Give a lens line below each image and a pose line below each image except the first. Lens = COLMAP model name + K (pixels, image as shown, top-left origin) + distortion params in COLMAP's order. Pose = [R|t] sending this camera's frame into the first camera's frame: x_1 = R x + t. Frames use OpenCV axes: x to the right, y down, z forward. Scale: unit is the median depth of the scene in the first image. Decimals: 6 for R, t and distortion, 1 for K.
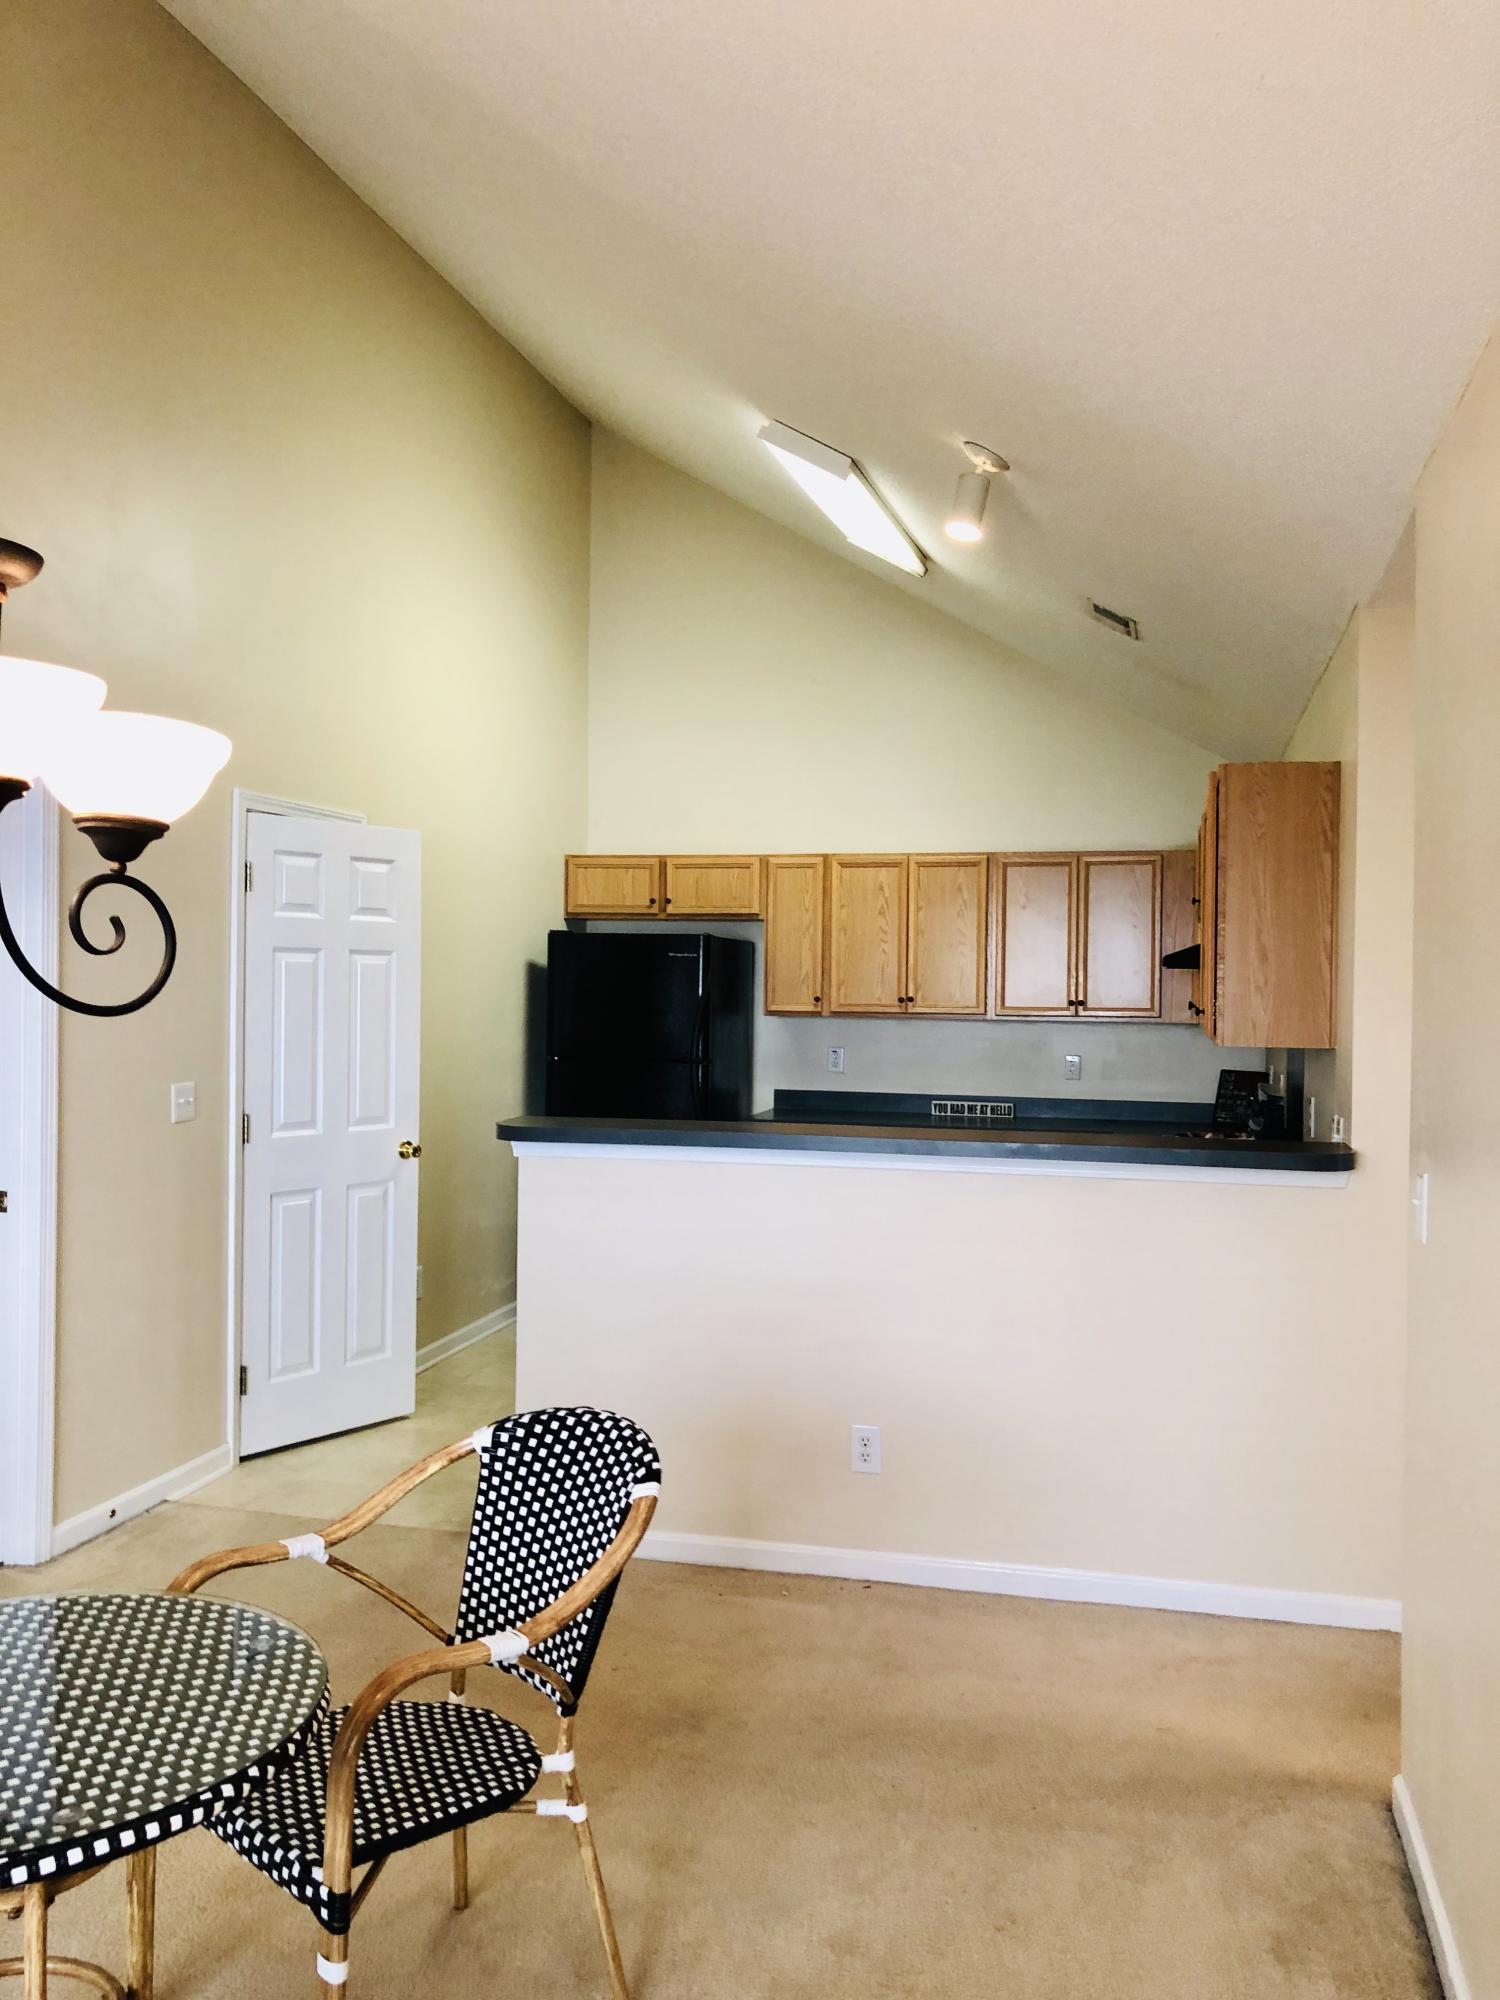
lens RADIAL K [[1638.1, 0, 750.0], [0, 1638.1, 1000.0], [0, 0, 1]] dist [0.012290, 0.001057]
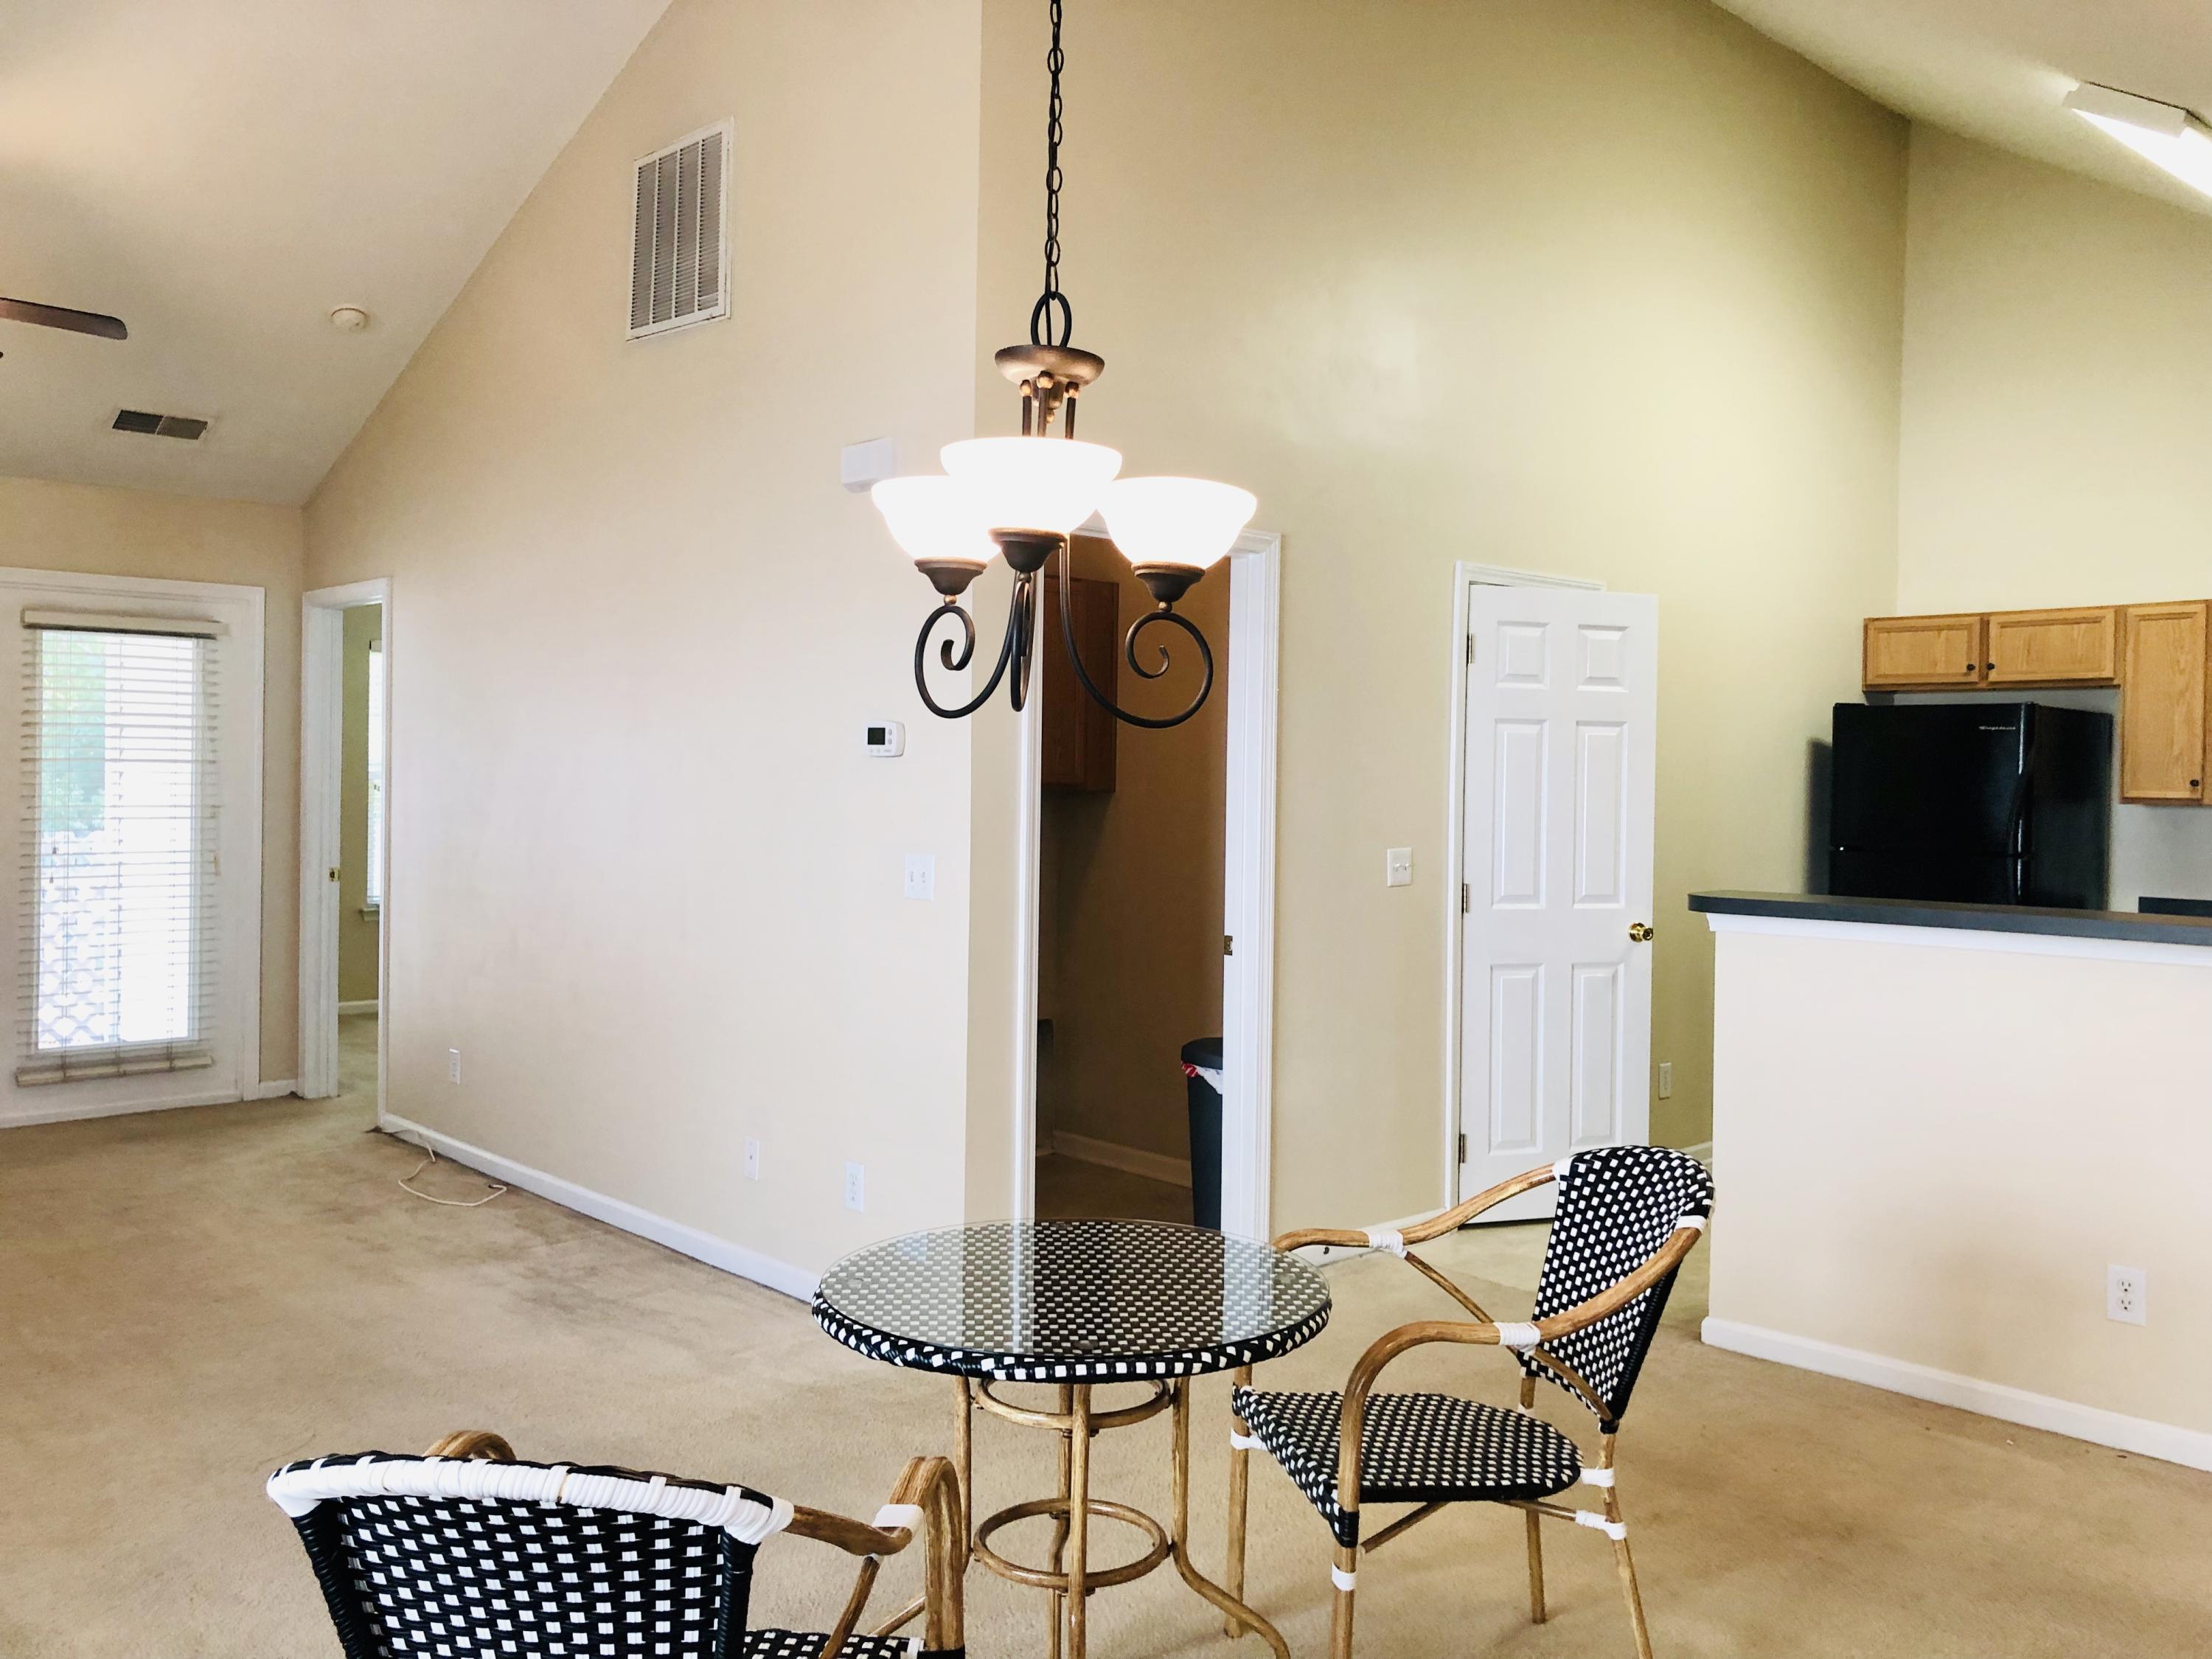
lens RADIAL K [[1809.9, 0, 1115.6], [0, 1809.9, 805.6], [0, 0, 1]] dist [0.029927, -0.015120]
pose [[0.841157, 0.008376, -0.540726, 0.139708], [-0.010831, 0.999940, -0.001360, 0.031177], [0.540682, 0.007001, 0.841198, -0.066014]]
